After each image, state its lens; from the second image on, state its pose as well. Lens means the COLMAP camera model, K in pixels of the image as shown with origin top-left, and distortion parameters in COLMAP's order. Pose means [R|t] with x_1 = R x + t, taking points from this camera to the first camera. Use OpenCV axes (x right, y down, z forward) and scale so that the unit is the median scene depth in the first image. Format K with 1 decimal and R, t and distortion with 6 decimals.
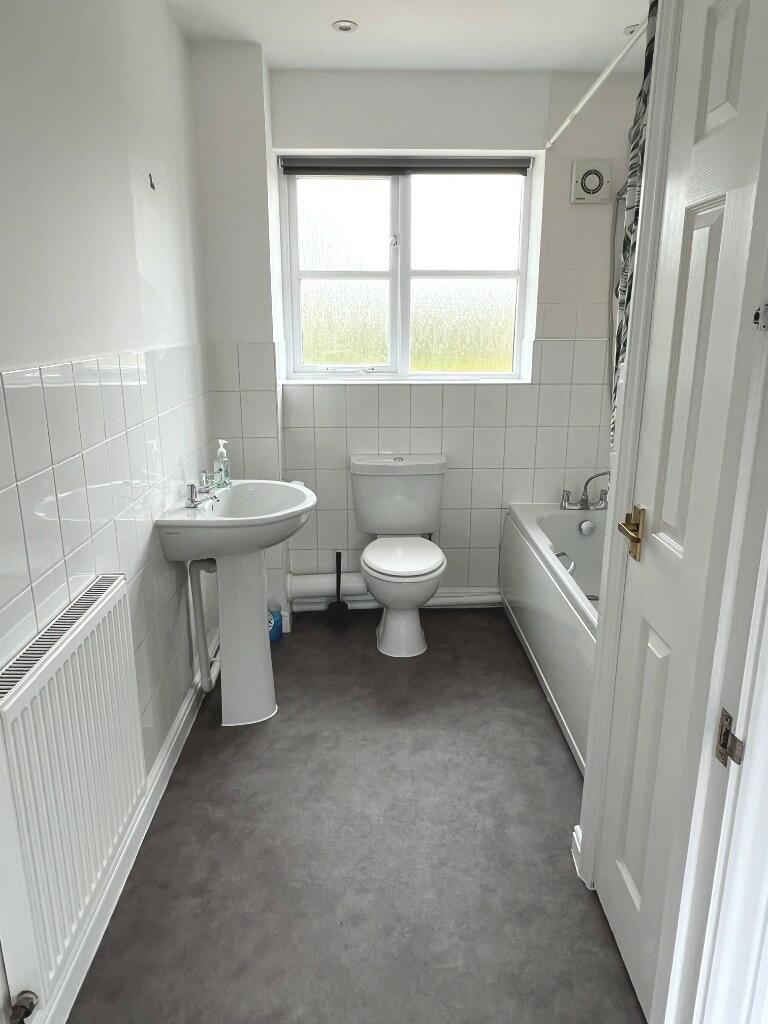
lens RADIAL K [[695.5, 0, 385.6], [0, 695.5, 508.8], [0, 0, 1]] dist [-0.004221, -0.001131]
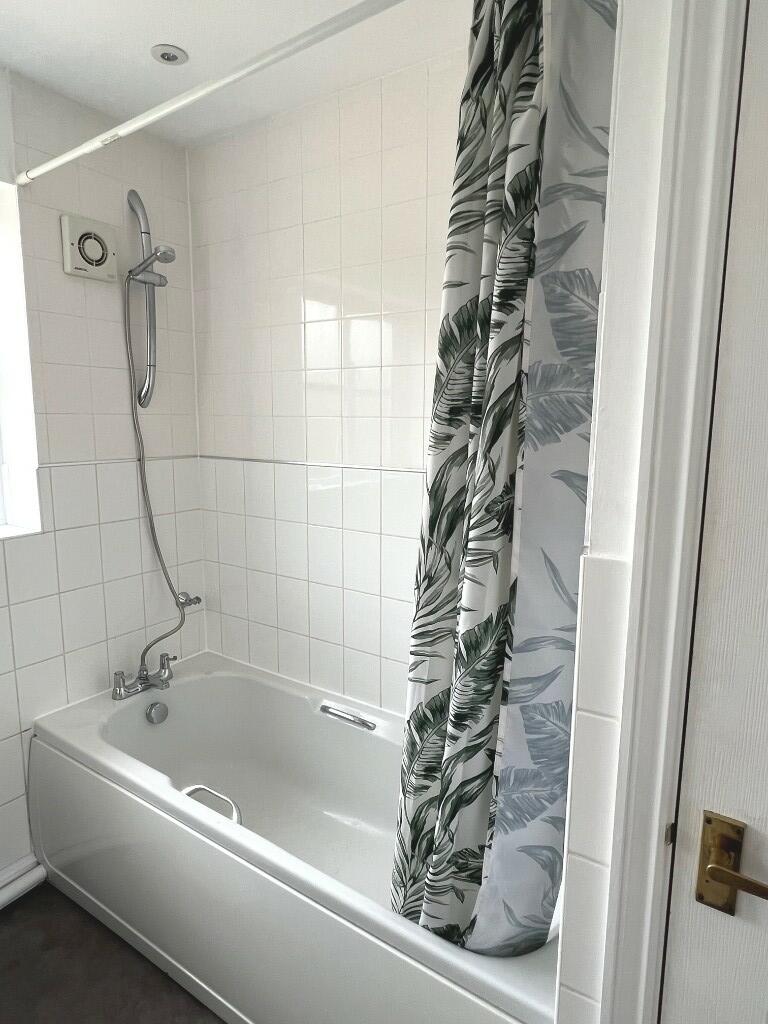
lens RADIAL K [[605.8, 0, 380.9], [0, 605.8, 511.1], [0, 0, 1]] dist [-0.006640, -0.000405]
pose [[0.574438, -0.121434, 0.809490, -0.069131], [0.208320, 0.978060, -0.001108, -0.140104], [-0.791596, 0.169270, 0.587132, 0.433731]]
